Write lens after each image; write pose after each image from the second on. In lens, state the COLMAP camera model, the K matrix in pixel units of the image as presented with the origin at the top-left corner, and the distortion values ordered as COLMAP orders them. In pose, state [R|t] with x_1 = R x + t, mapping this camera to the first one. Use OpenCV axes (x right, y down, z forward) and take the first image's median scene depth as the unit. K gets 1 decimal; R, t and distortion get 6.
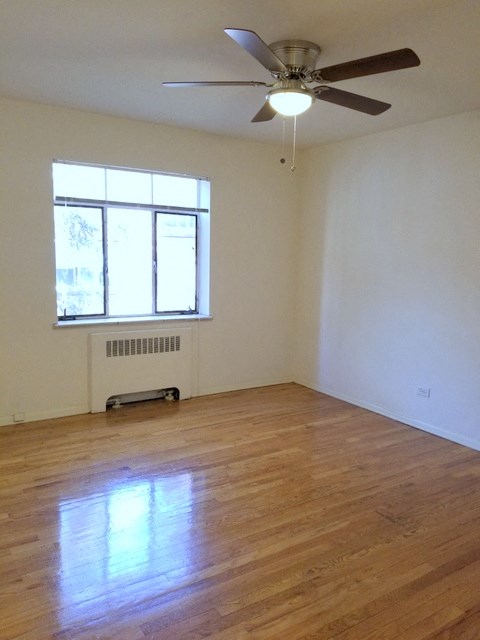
lens RADIAL K [[497.7, 0, 245.9], [0, 497.7, 315.7], [0, 0, 1]] dist [0.055233, -0.085575]
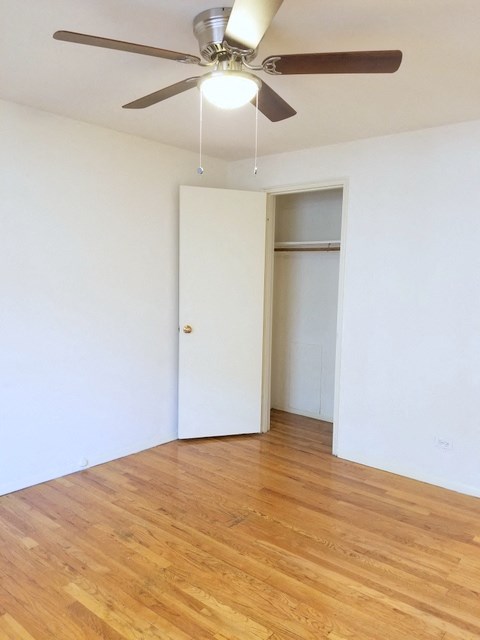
lens RADIAL K [[497.7, 0, 242.0], [0, 497.7, 315.9], [0, 0, 1]] dist [0.055233, -0.085575]
pose [[-0.288065, -0.112693, 0.950957, -0.457475], [0.084452, 0.986192, 0.142451, -0.124878], [-0.953880, 0.121346, -0.274571, 0.803853]]
